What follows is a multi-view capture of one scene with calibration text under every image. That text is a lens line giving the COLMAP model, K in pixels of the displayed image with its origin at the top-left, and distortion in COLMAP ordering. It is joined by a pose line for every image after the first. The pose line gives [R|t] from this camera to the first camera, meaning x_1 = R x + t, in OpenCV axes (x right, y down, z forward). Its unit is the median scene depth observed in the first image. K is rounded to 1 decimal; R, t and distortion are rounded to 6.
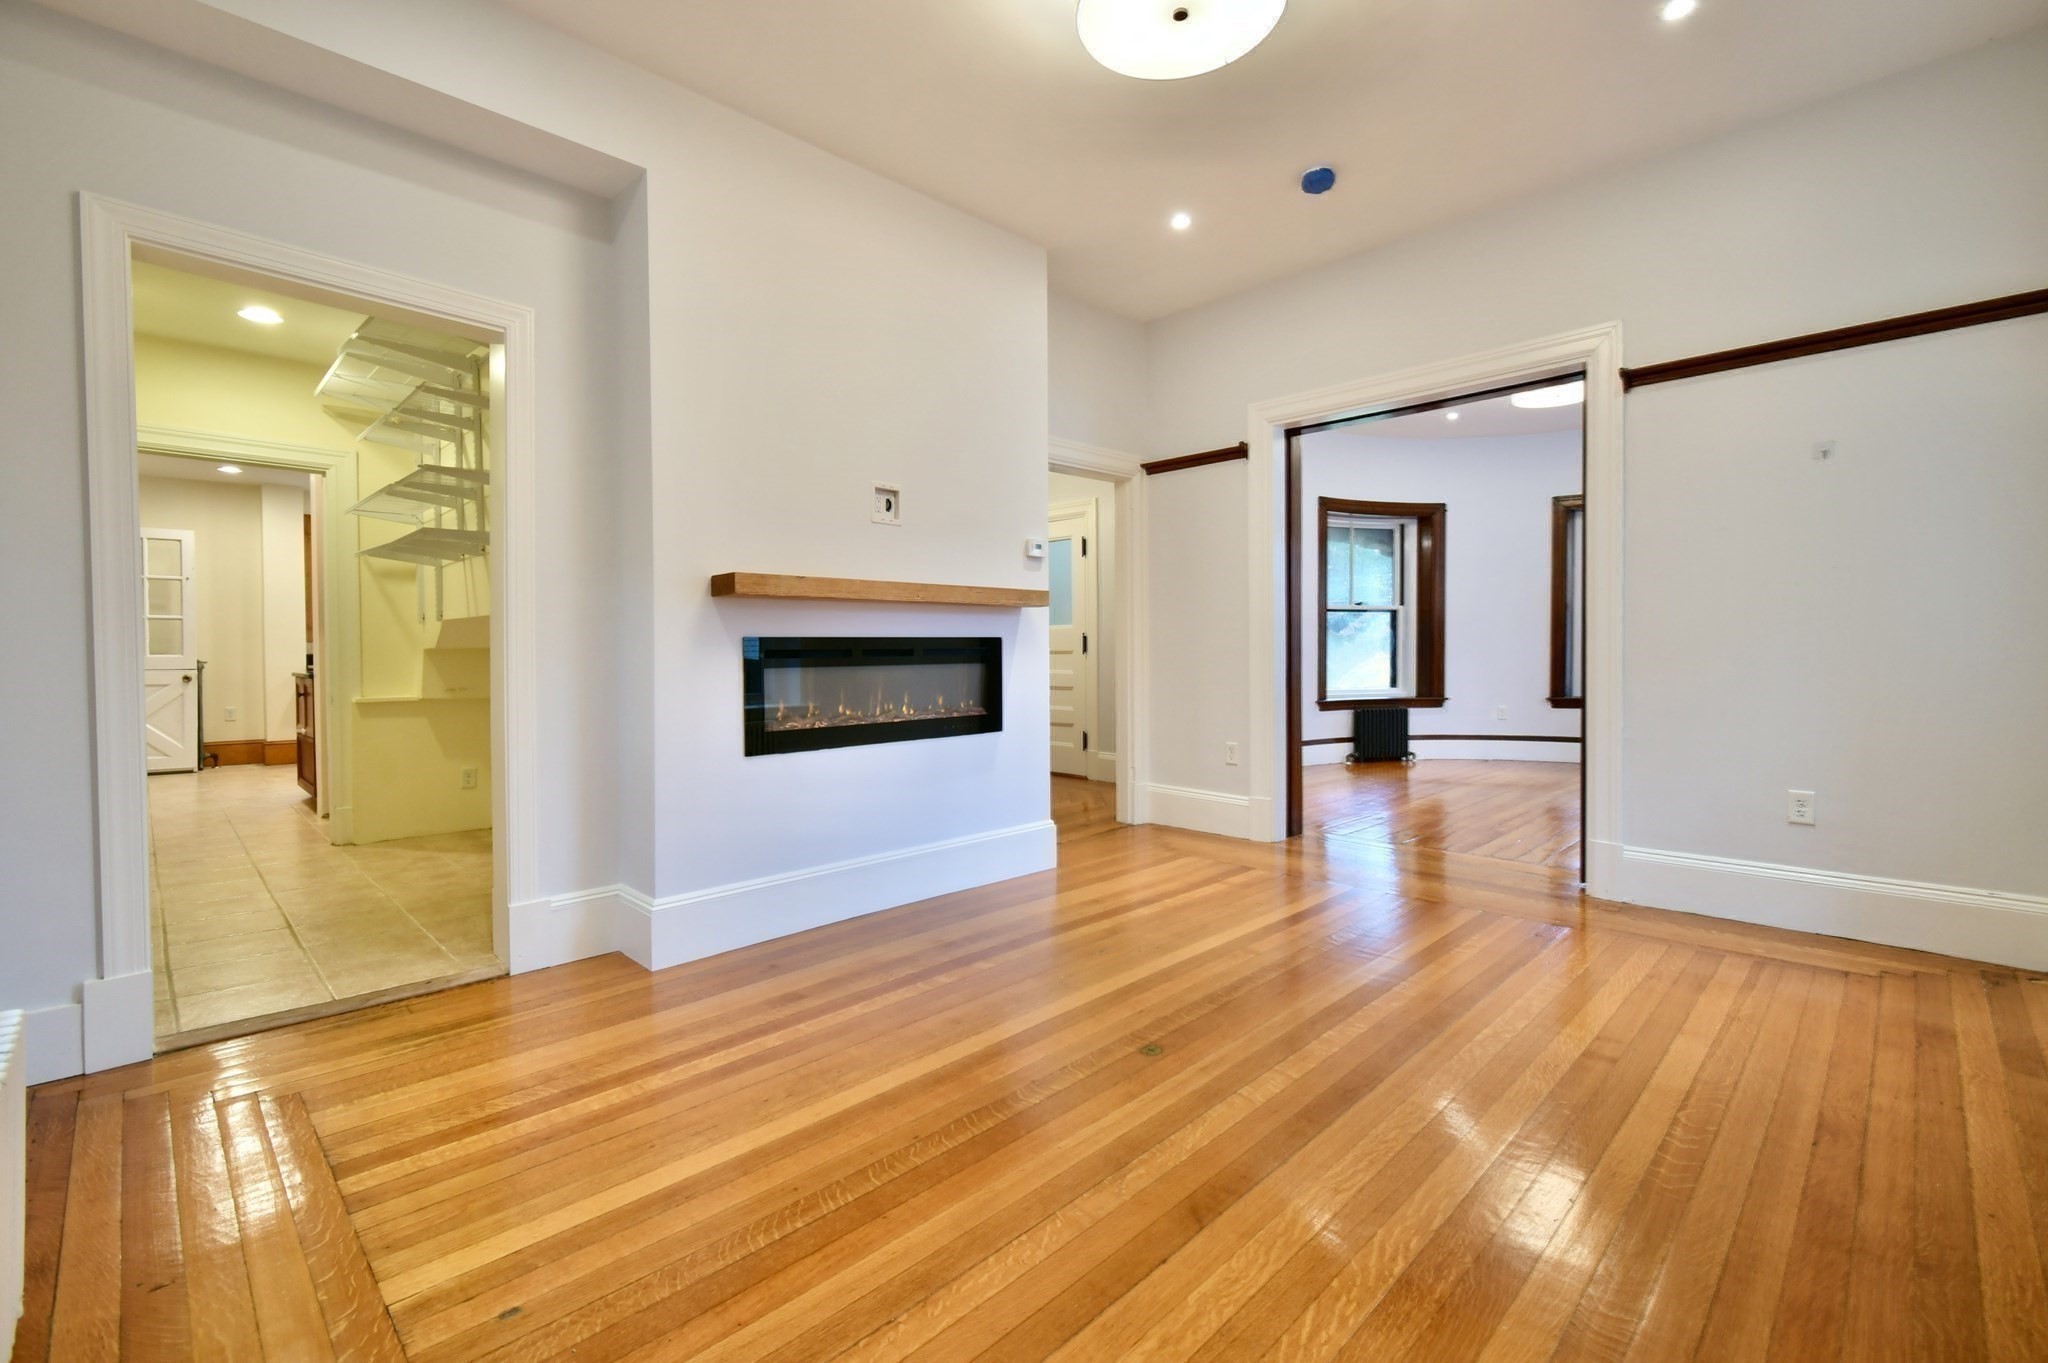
lens RADIAL K [[897.2, 0, 1028.5], [0, 897.2, 659.6], [0, 0, 1]] dist [0.000063, -0.000092]
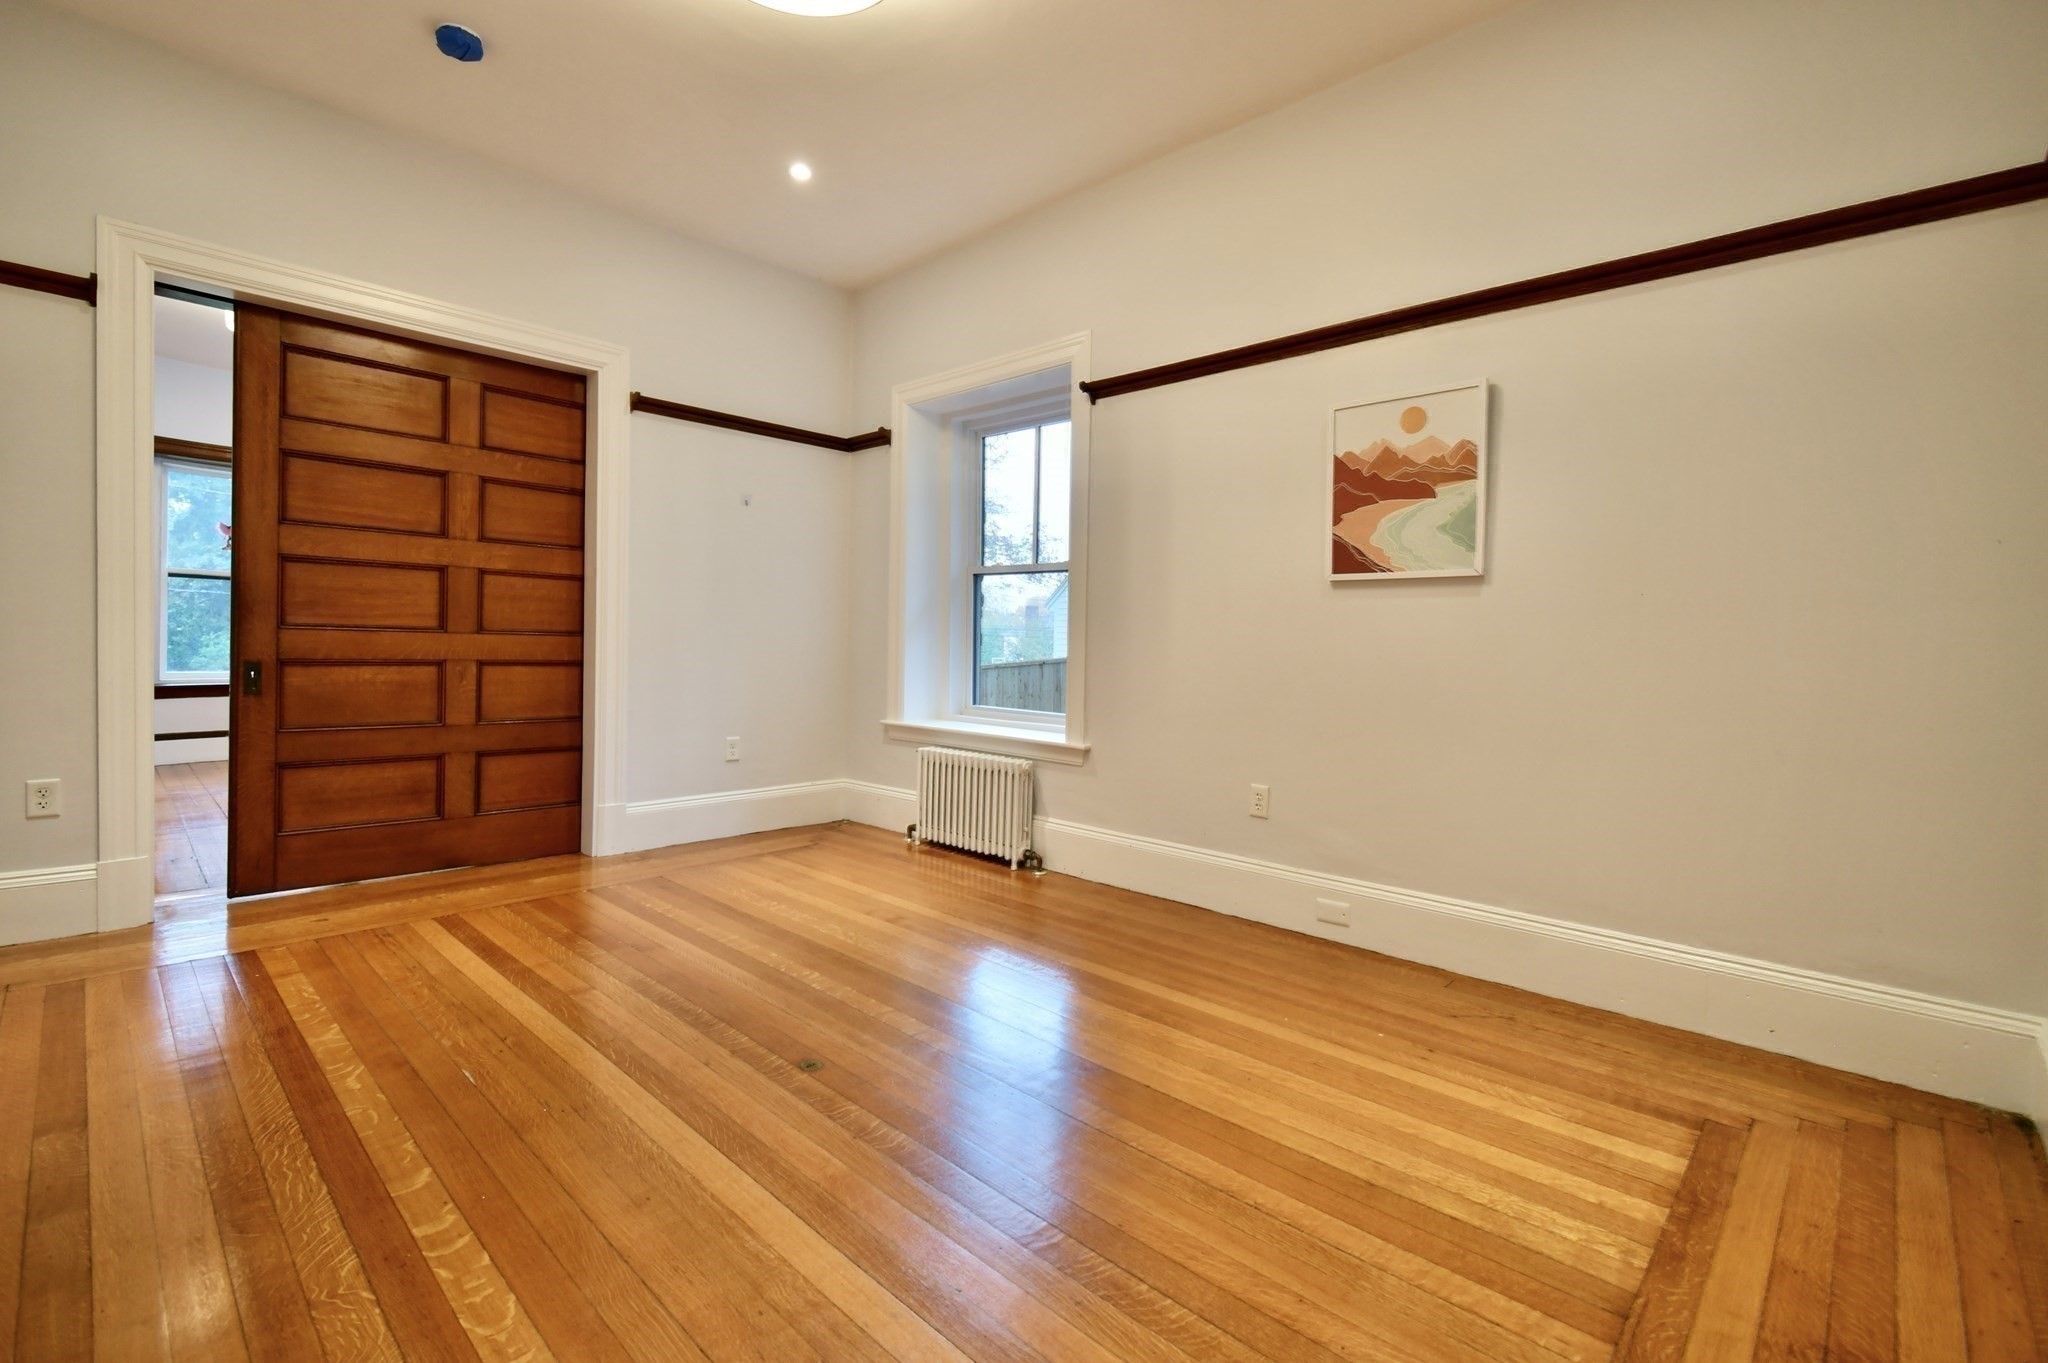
lens RADIAL K [[897.2, 0, 1028.5], [0, 897.2, 659.6], [0, 0, 1]] dist [0.000063, -0.000092]
pose [[-0.028579, -0.014112, 0.999492, -0.788331], [-0.010044, 0.999854, 0.013830, -0.000661], [-0.999541, -0.009644, -0.028716, 0.800243]]
